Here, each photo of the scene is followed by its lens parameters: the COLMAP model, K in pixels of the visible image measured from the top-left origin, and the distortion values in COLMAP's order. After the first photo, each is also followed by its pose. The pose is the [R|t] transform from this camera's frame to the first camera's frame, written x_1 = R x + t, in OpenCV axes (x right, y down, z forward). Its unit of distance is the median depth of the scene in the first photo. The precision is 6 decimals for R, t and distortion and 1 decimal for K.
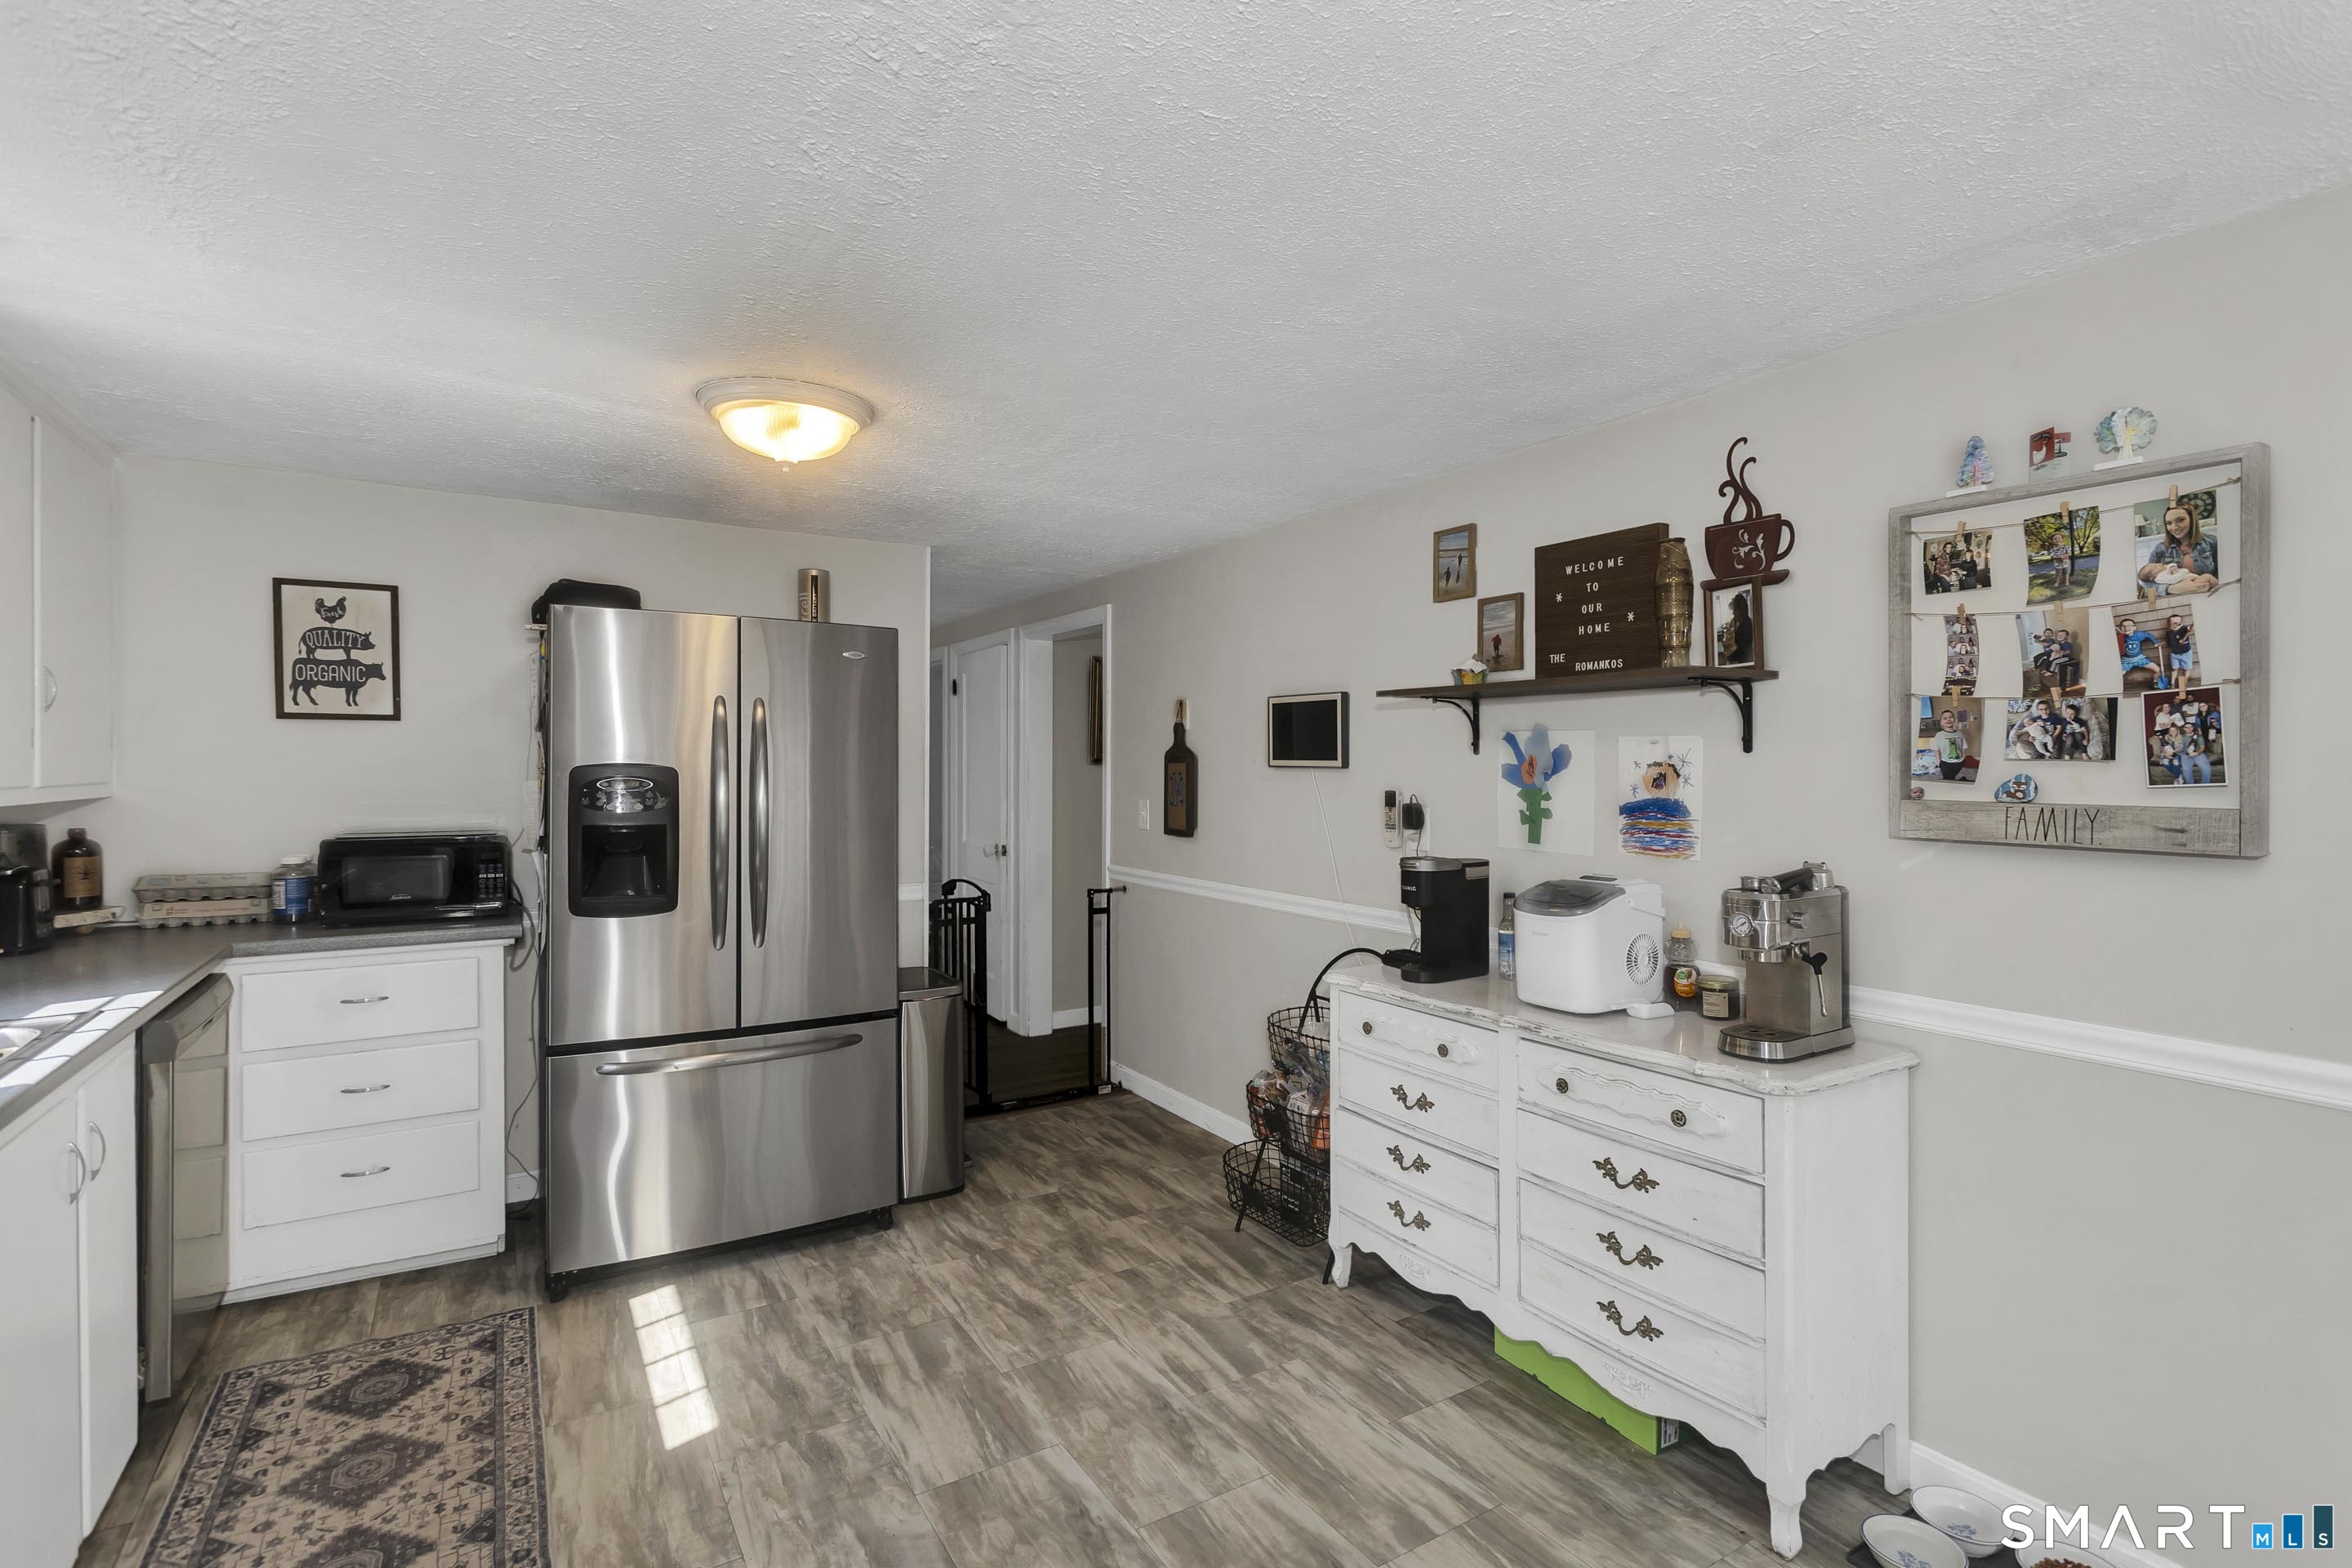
lens RADIAL K [[1113.0, 0, 1170.9], [0, 1113.0, 773.1], [0, 0, 1]] dist [0.002583, 0.001659]
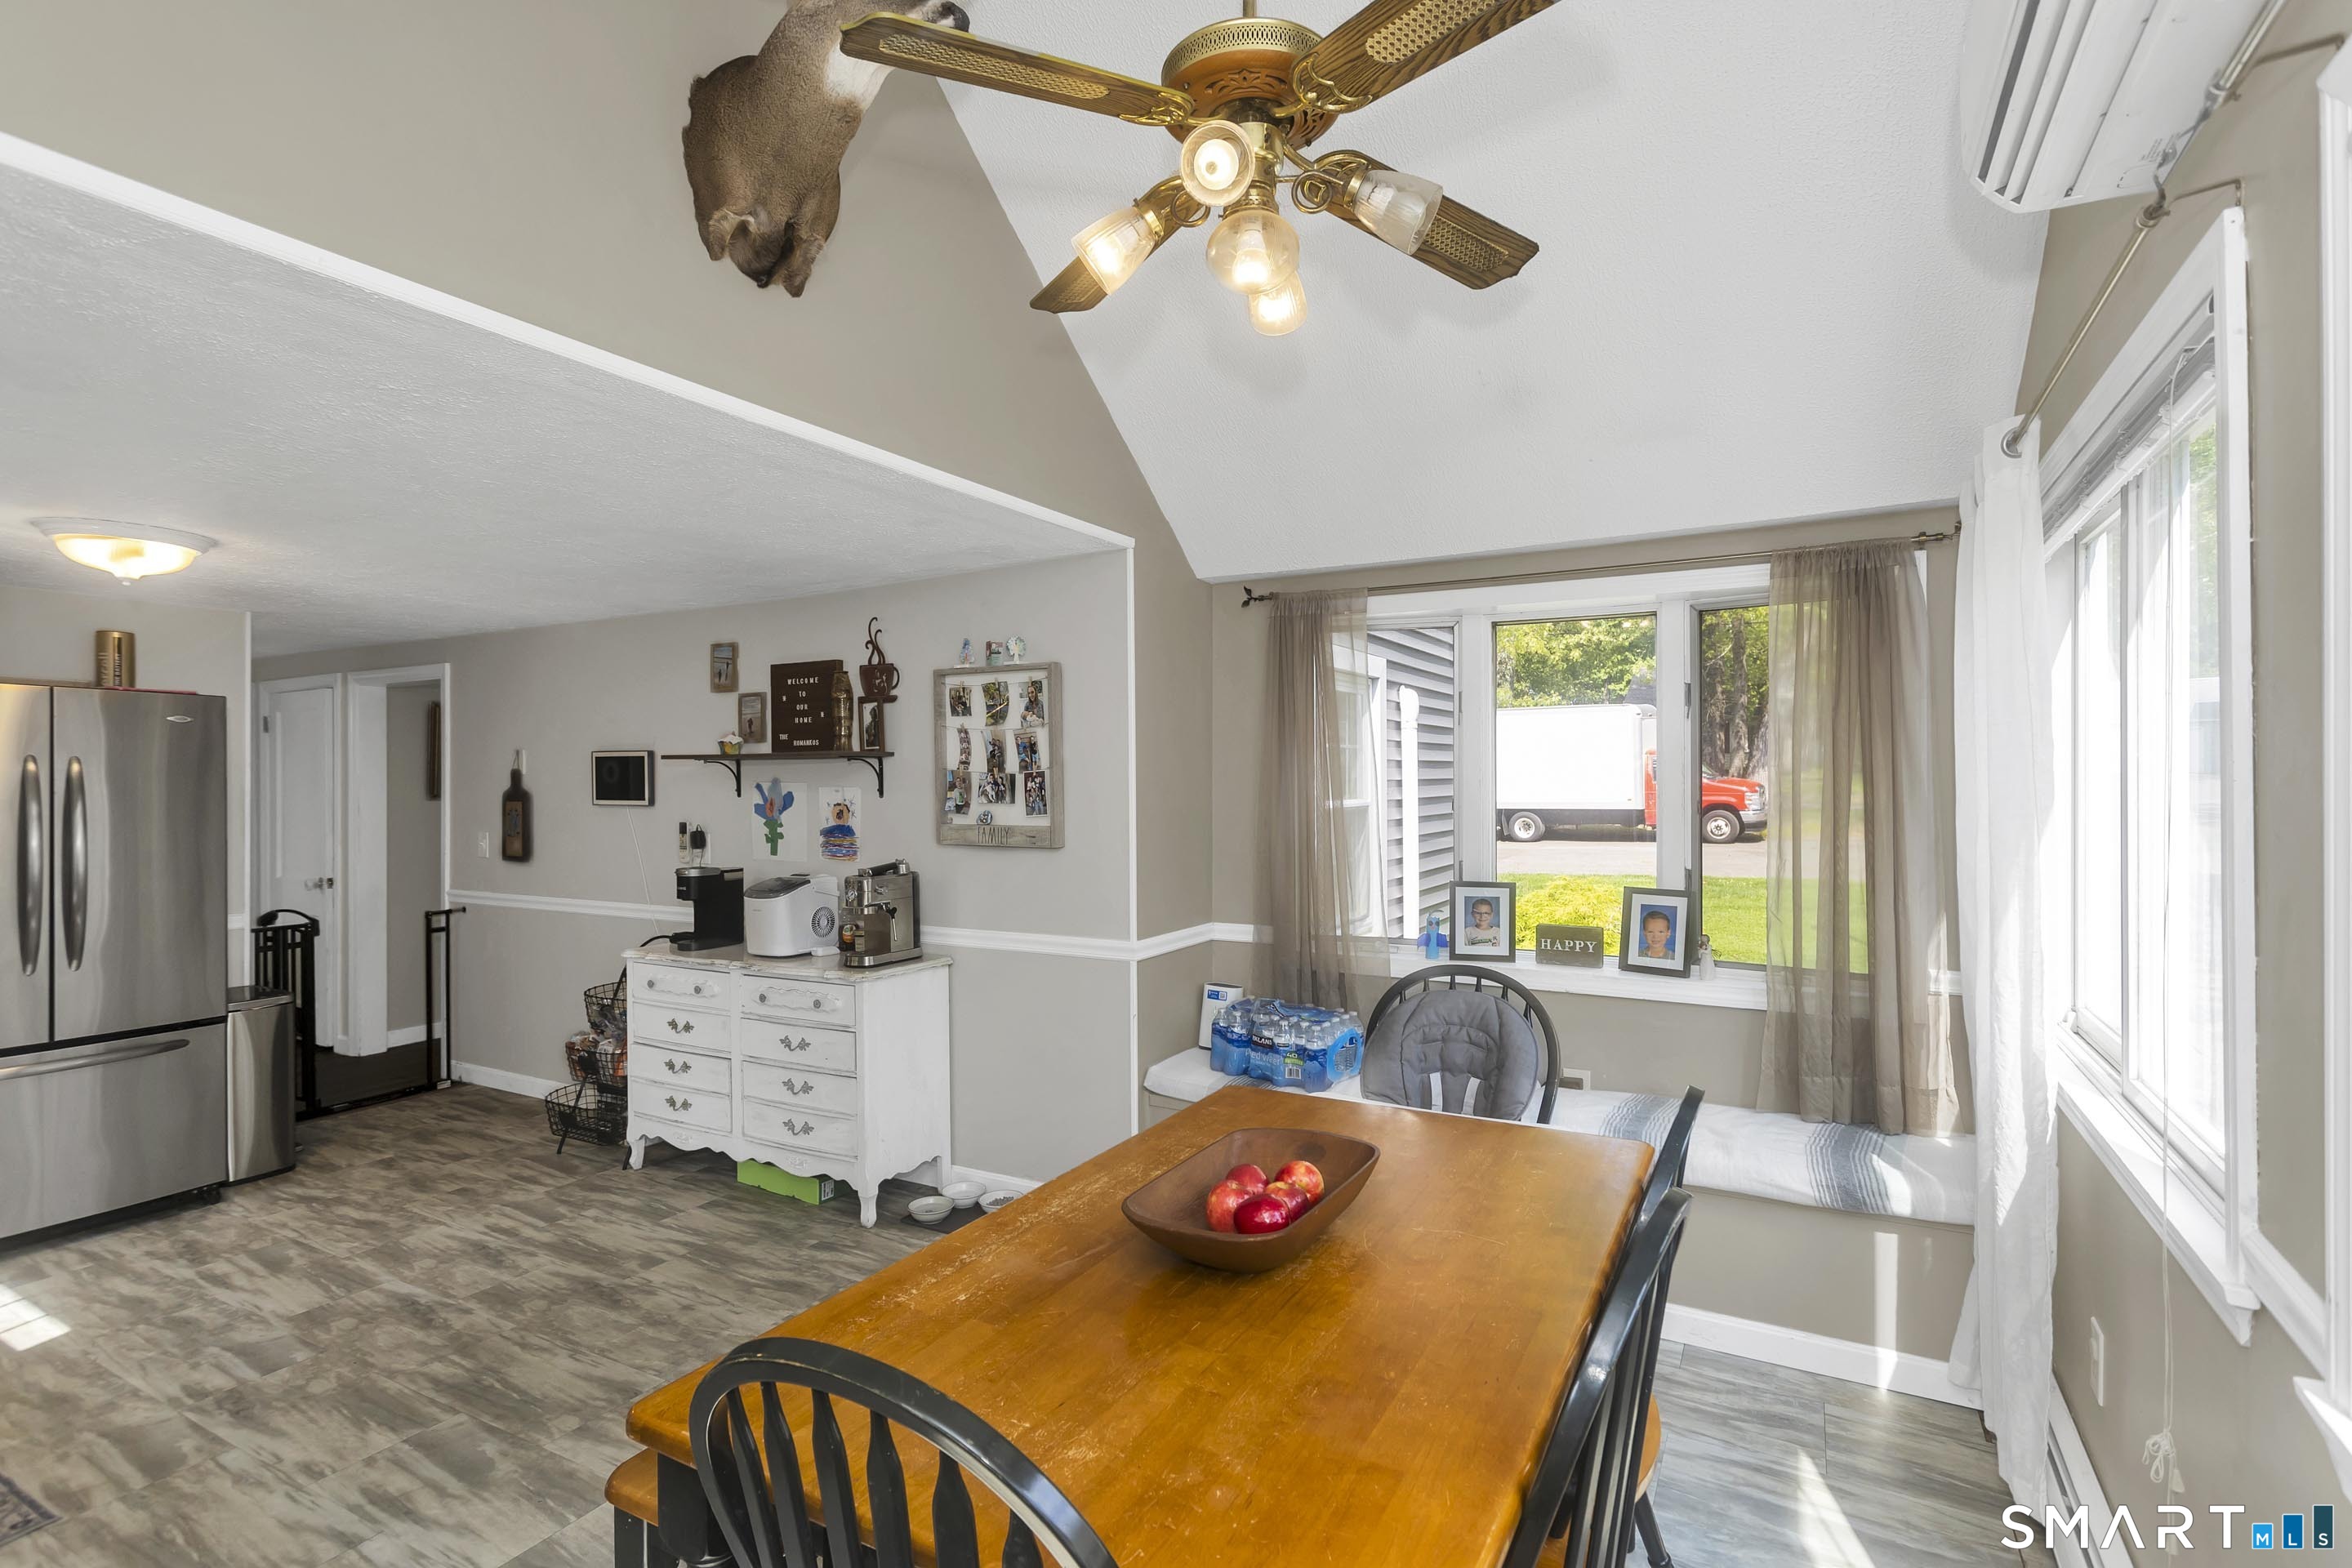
lens RADIAL K [[1113.0, 0, 1200.7], [0, 1113.0, 779.0], [0, 0, 1]] dist [0.002583, 0.001659]
pose [[0.865062, -0.004719, 0.501643, 0.075764], [0.009887, 0.999922, -0.007643, -0.028952], [-0.501567, 0.011572, 0.865041, -0.734155]]
